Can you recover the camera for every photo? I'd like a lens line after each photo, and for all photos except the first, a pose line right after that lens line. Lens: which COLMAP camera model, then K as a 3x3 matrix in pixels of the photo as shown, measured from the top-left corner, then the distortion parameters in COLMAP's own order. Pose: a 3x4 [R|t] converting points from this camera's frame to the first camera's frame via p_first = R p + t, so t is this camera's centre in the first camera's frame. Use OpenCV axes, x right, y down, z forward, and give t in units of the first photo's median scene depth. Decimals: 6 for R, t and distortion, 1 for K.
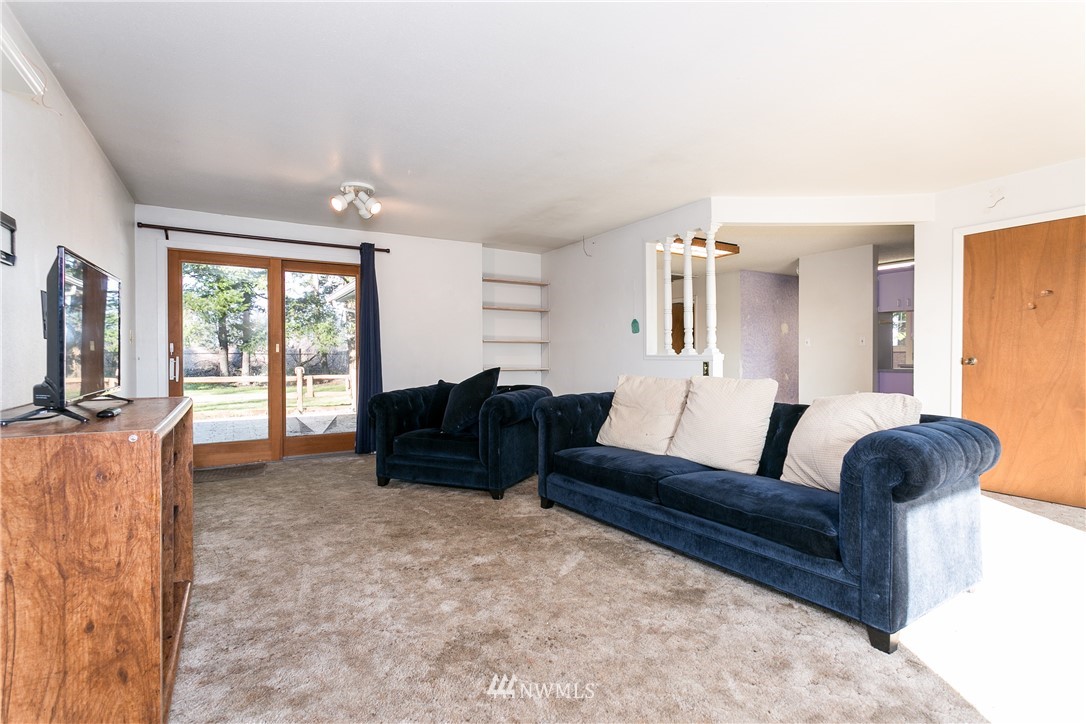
lens RADIAL K [[512.7, 0, 540.6], [0, 512.7, 362.4], [0, 0, 1]] dist [-0.002252, 0.001830]
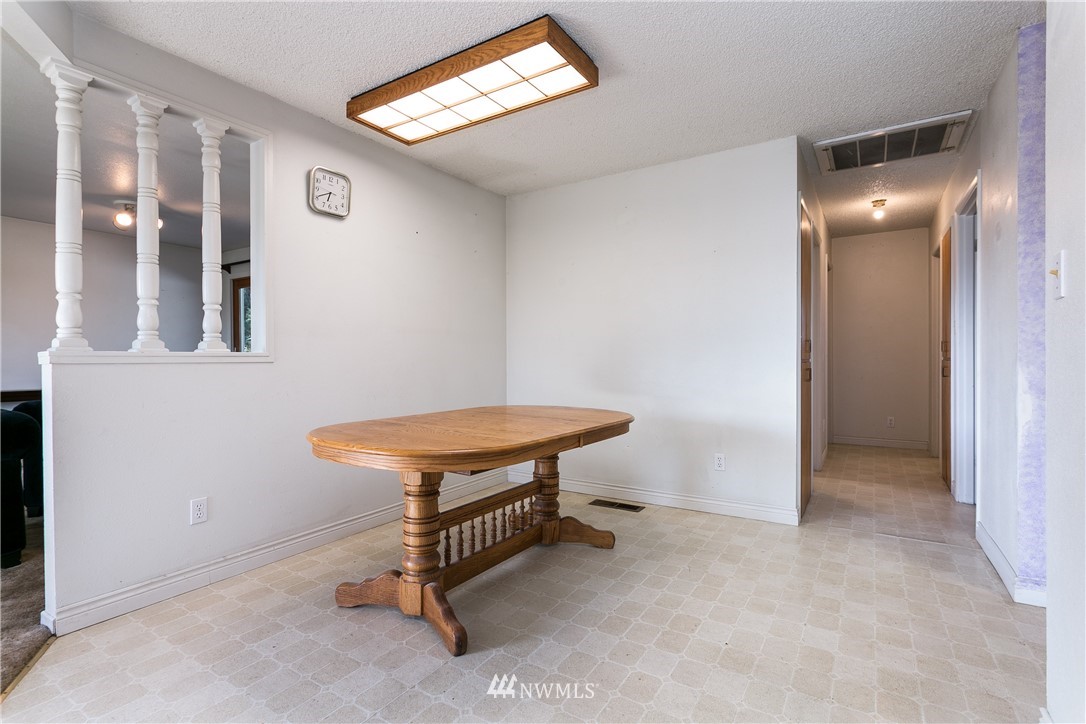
lens RADIAL K [[512.7, 0, 543.9], [0, 512.7, 360.2], [0, 0, 1]] dist [-0.002252, 0.001830]
pose [[0.448643, 0.008166, -0.893674, 0.586501], [-0.005572, 0.999964, 0.006340, -0.008705], [0.893694, 0.002136, 0.448672, 0.708502]]
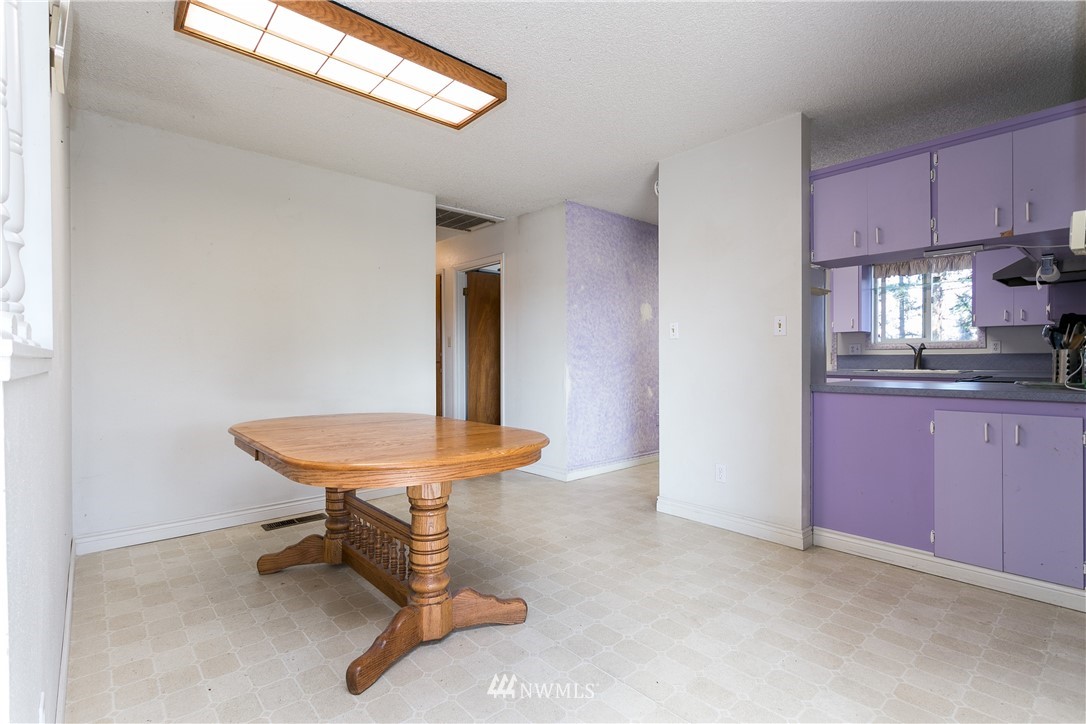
lens RADIAL K [[512.7, 0, 539.4], [0, 512.7, 360.5], [0, 0, 1]] dist [-0.002252, 0.001830]
pose [[0.983033, -0.000040, 0.183429, 0.267098], [0.001369, 0.999974, -0.007116, -0.005357], [-0.183424, 0.007247, 0.983007, 0.474828]]
